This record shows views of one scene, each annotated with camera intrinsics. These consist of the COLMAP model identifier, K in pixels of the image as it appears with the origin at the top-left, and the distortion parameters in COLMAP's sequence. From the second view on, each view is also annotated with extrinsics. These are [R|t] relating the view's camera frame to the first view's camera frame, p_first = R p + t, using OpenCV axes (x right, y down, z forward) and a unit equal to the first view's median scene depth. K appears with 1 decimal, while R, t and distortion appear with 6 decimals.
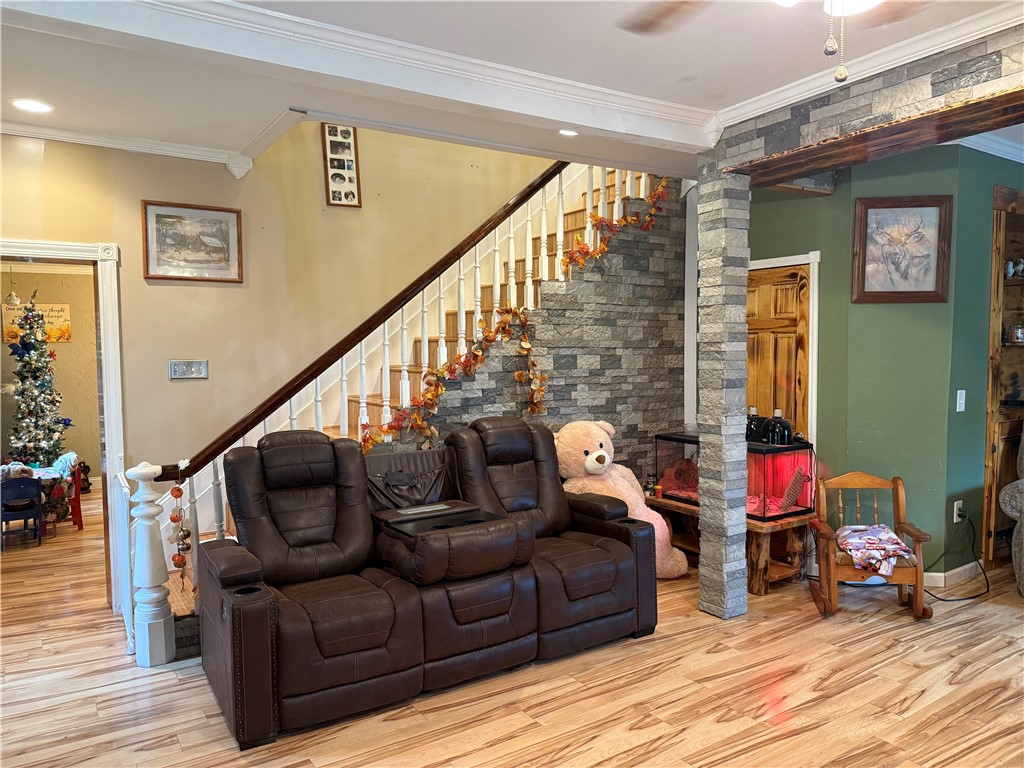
lens RADIAL K [[714.1, 0, 512.0], [0, 714.1, 384.0], [0, 0, 1]] dist [0.033635, -0.049081]
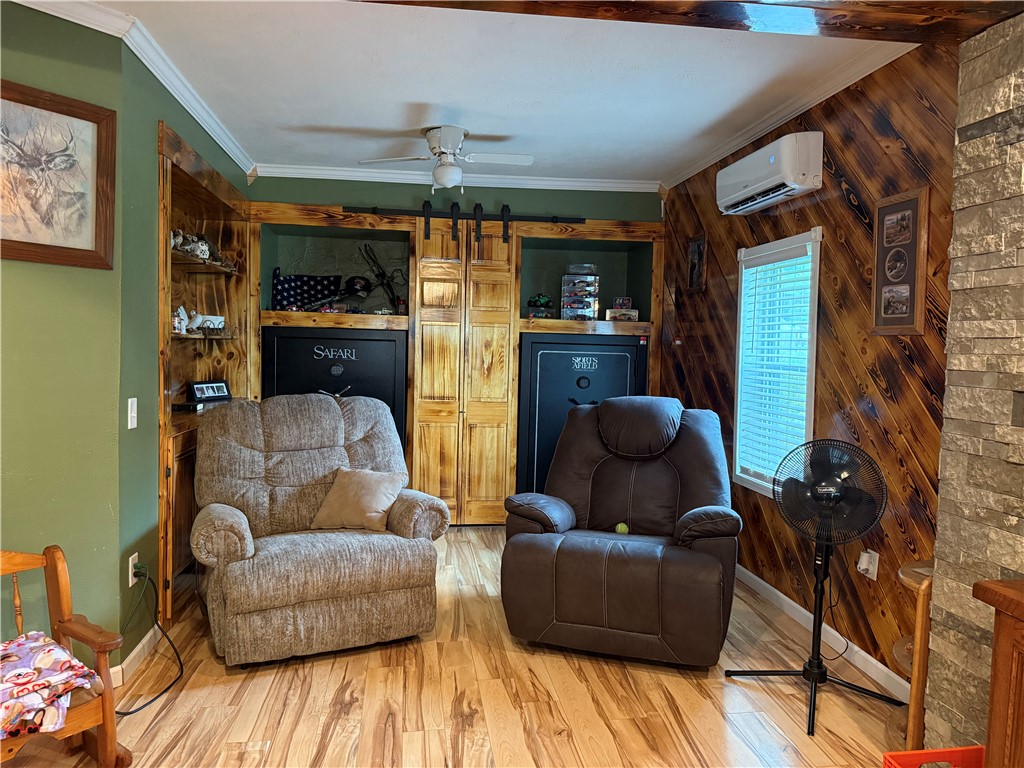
lens RADIAL K [[721.5, 0, 512.0], [0, 721.5, 384.0], [0, 0, 1]] dist [0.040496, -0.042895]
pose [[0.417104, -0.030734, 0.908339, 0.138569], [0.024425, 0.999446, 0.022601, -0.012614], [-0.908531, 0.012759, 0.417623, 0.378288]]
